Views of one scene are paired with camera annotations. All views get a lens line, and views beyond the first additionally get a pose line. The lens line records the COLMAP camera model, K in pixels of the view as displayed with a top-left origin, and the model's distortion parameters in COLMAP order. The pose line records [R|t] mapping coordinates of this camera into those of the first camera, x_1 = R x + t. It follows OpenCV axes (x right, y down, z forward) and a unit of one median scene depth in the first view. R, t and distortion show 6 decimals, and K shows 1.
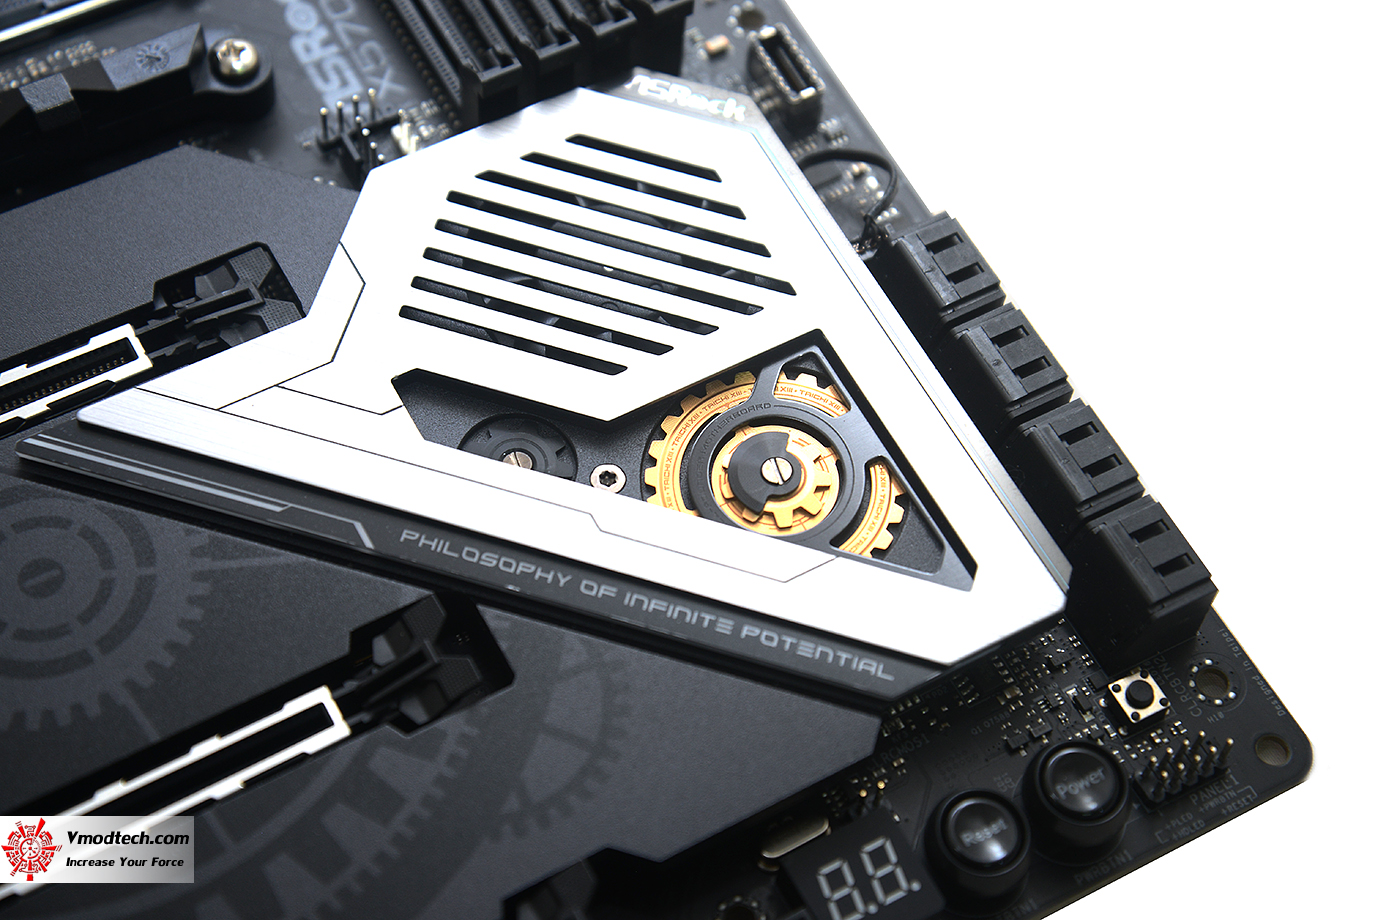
lens RADIAL K [[2631.2, 0, 681.9], [0, 2631.2, 455.0], [0, 0, 1]] dist [0.326288, 0.000000]
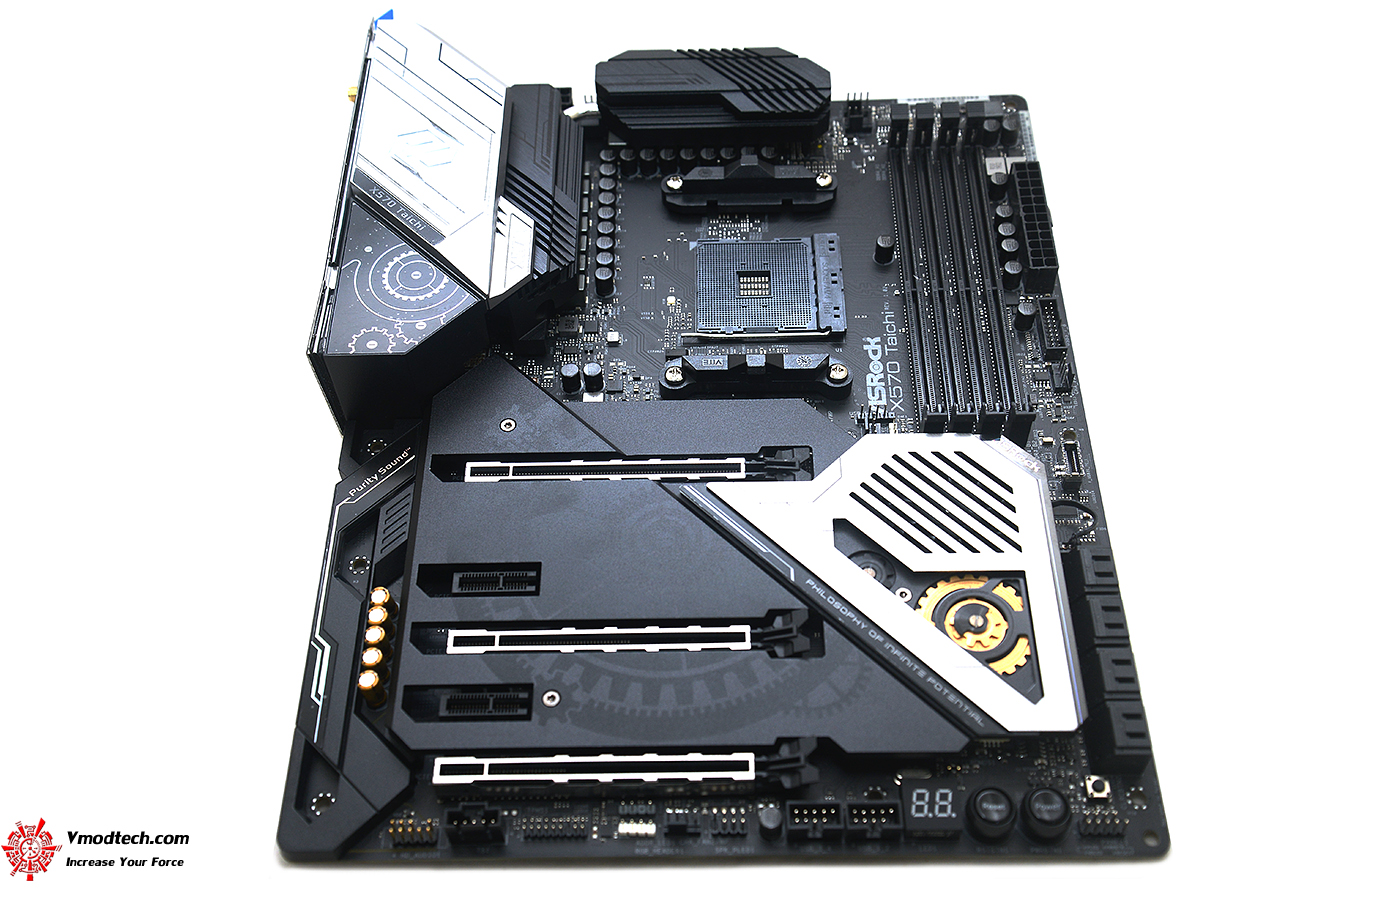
lens RADIAL K [[1518.4, 0, 687.2], [0, 1518.4, 459.3], [0, 0, 1]] dist [0.095010, 0.000000]
pose [[0.873353, 0.349761, -0.339001, 0.207893], [-0.386742, 0.921036, -0.046077, 0.033553], [0.296116, 0.171347, 0.939657, -0.277826]]
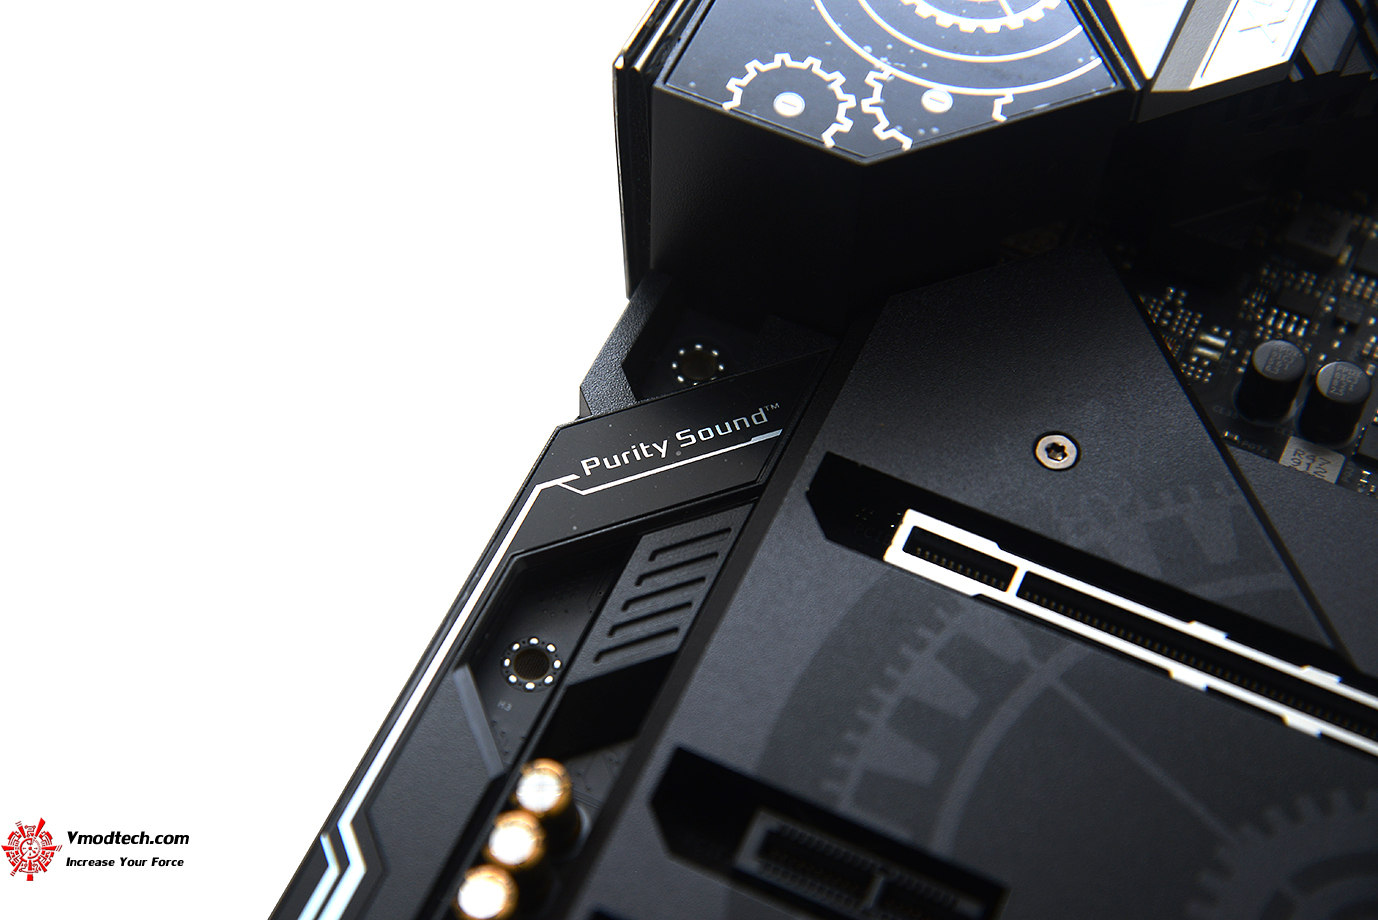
lens RADIAL K [[2631.2, 0, 682.6], [0, 2631.2, 459.7], [0, 0, 1]] dist [0.326288, 0.000000]
pose [[0.594707, 0.656548, -0.463970, -0.092819], [-0.699041, 0.707343, 0.104921, 0.000560], [0.397071, 0.261937, 0.879615, 0.179897]]
